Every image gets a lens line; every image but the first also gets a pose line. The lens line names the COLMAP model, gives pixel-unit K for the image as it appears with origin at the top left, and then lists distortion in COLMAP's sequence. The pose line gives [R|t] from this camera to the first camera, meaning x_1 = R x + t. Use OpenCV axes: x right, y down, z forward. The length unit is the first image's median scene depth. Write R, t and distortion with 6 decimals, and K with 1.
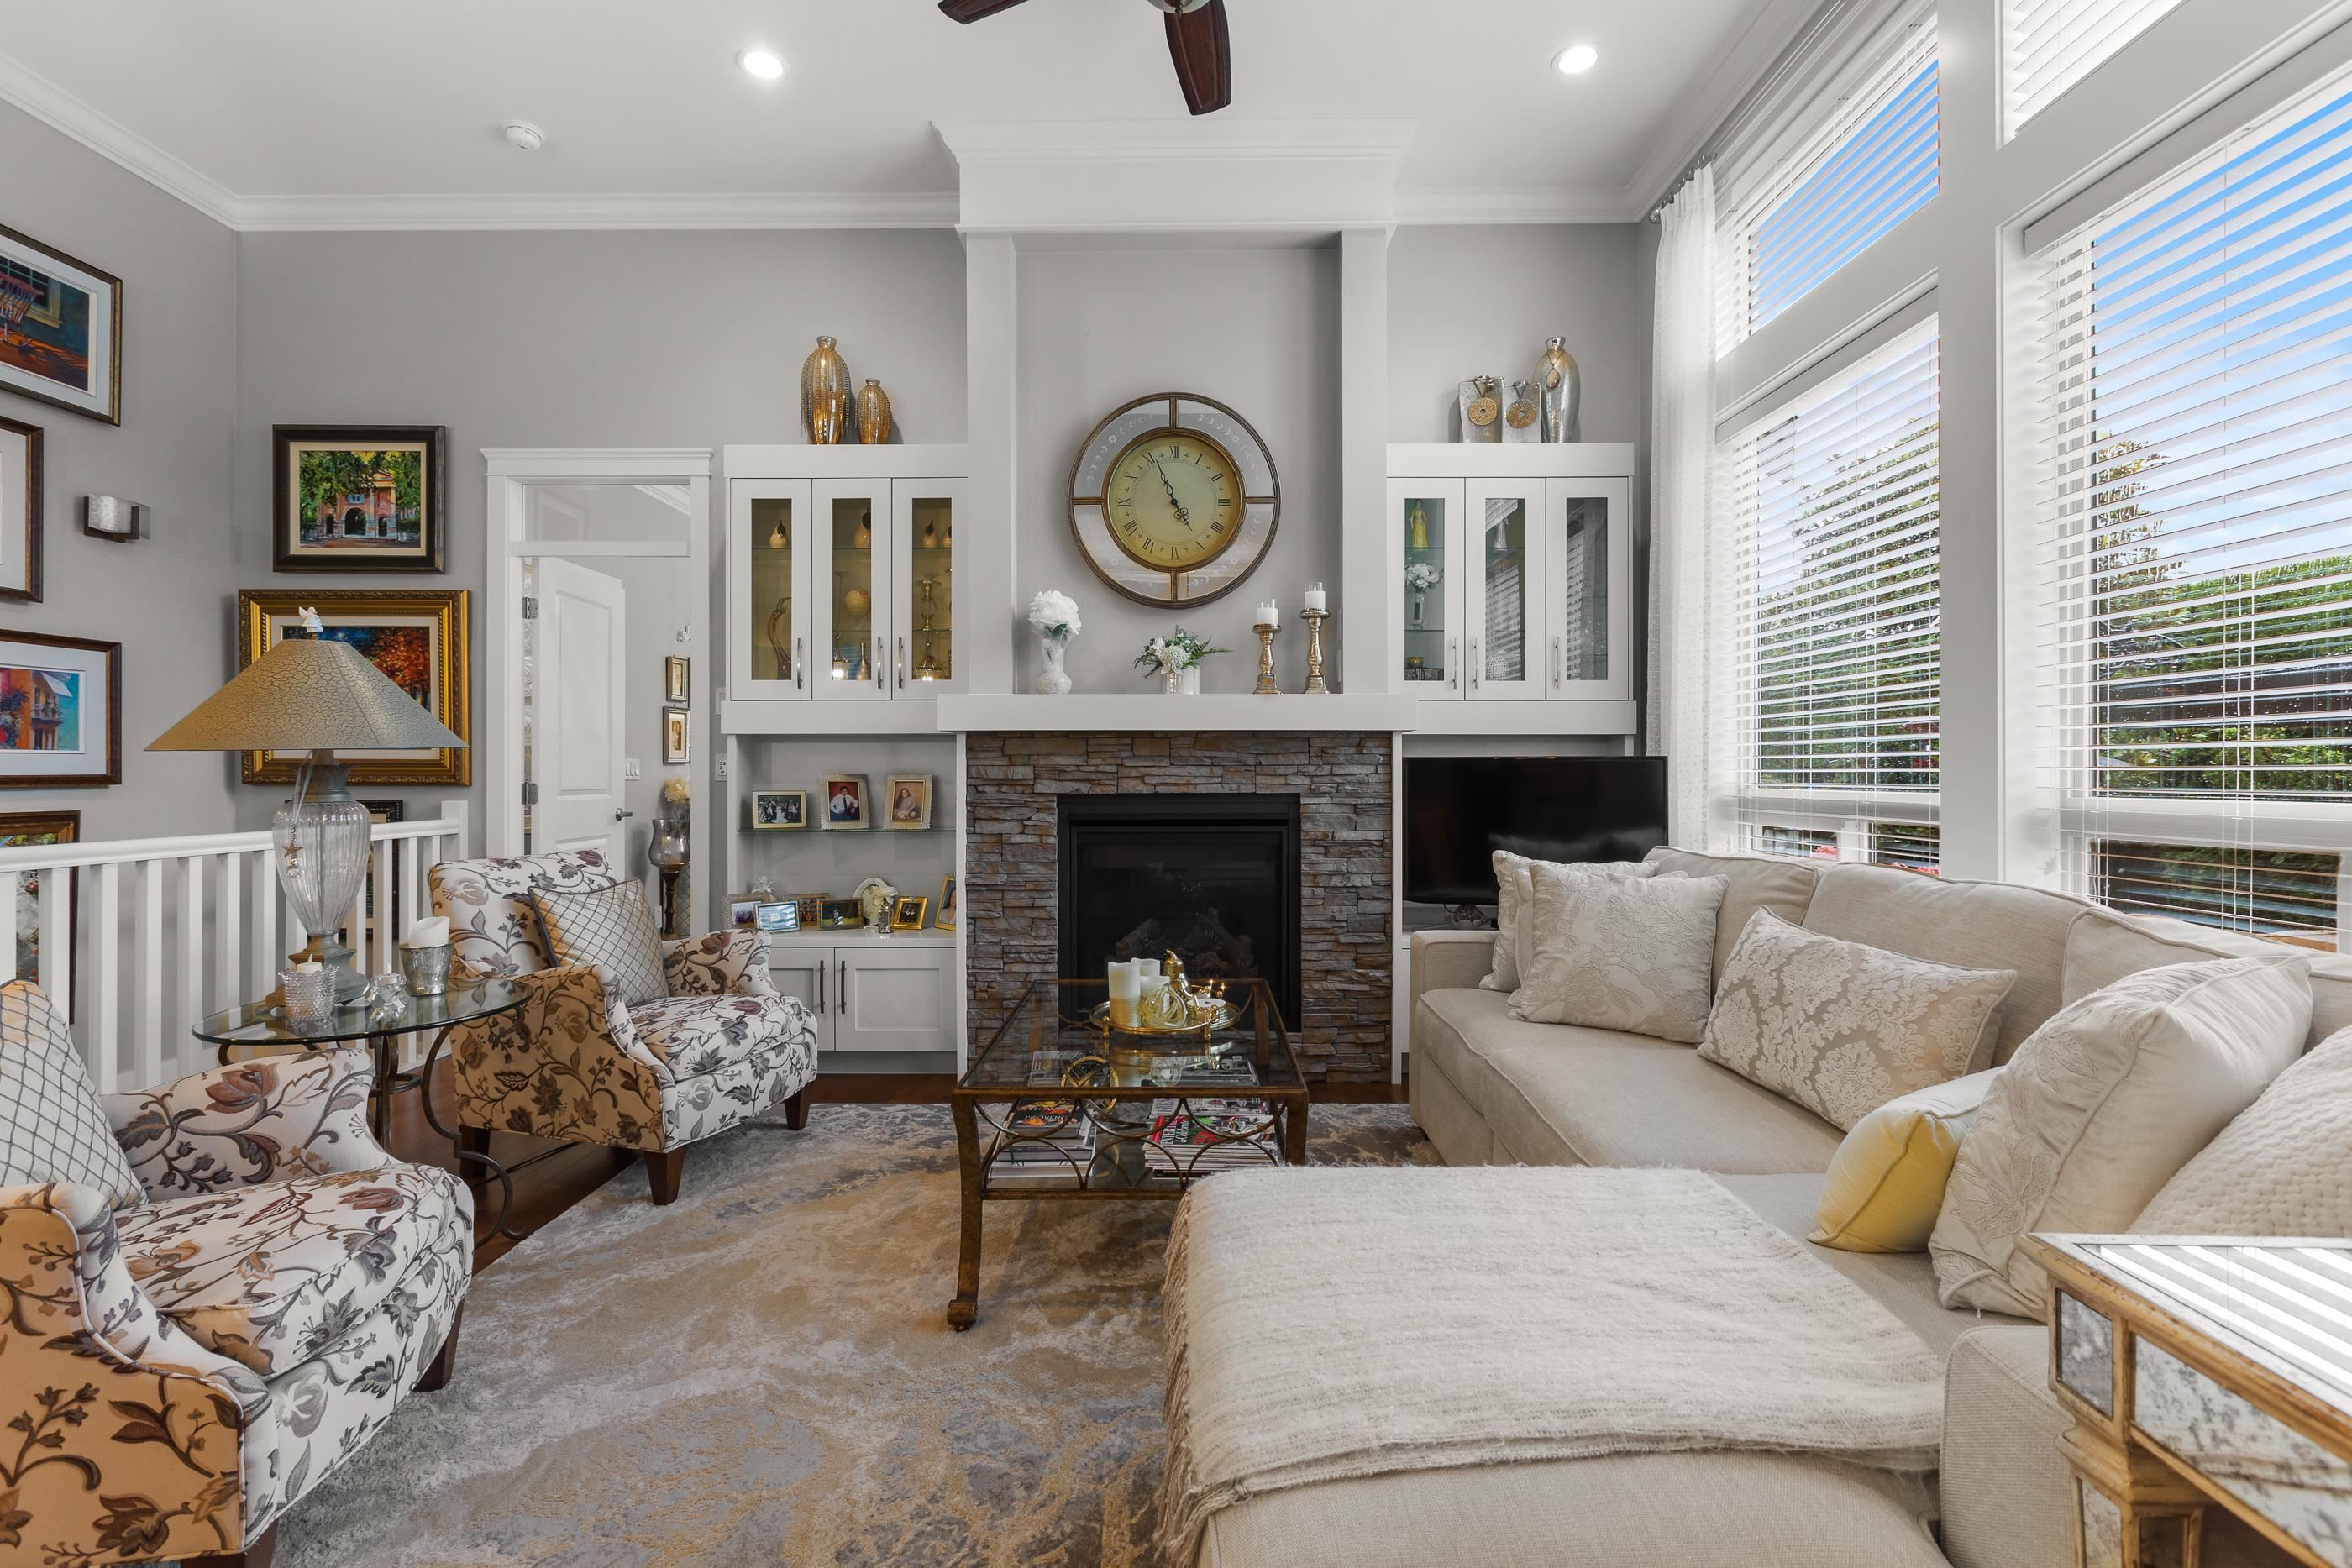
lens RADIAL K [[1053.9, 0, 1182.1], [0, 1053.9, 768.8], [0, 0, 1]] dist [0.000266, -0.000308]
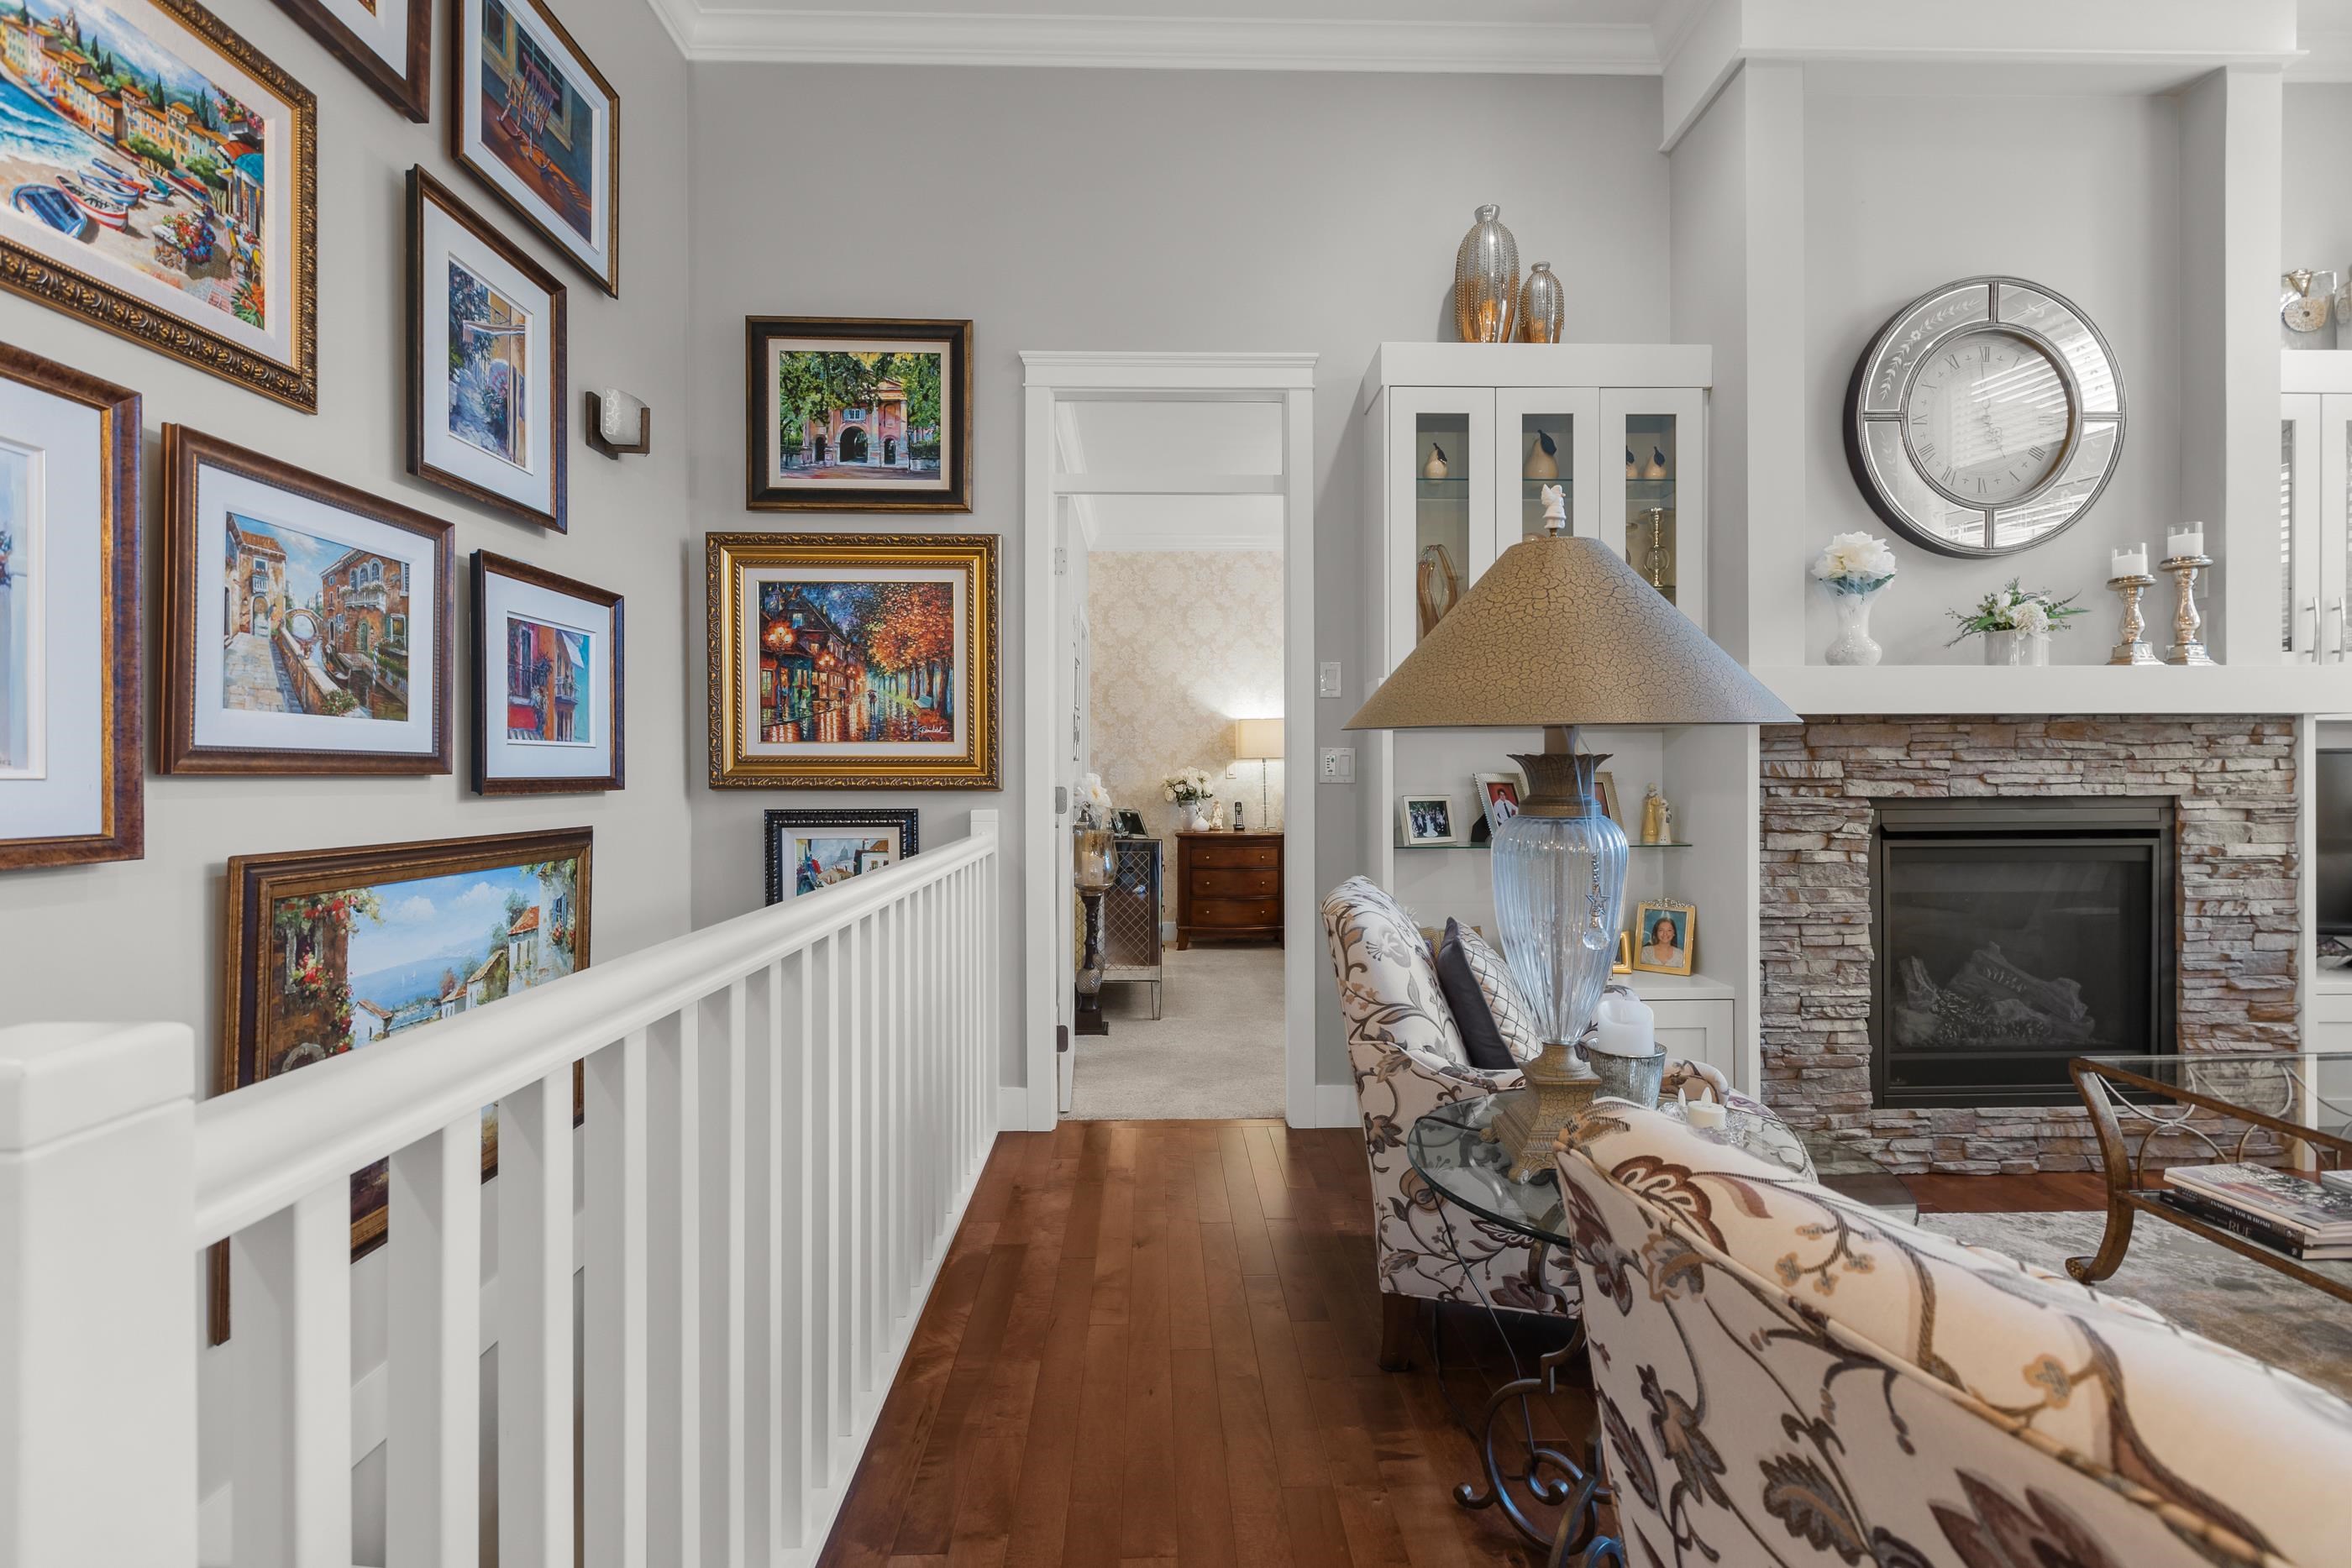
lens RADIAL K [[1048.4, 0, 1184.3], [0, 1048.4, 777.6], [0, 0, 1]] dist [-0.000723, 0.000236]
pose [[0.999338, -0.003505, 0.036206, -0.643730], [0.003346, 0.999984, 0.004458, 0.004342], [-0.036221, -0.004334, 0.999334, 0.260044]]
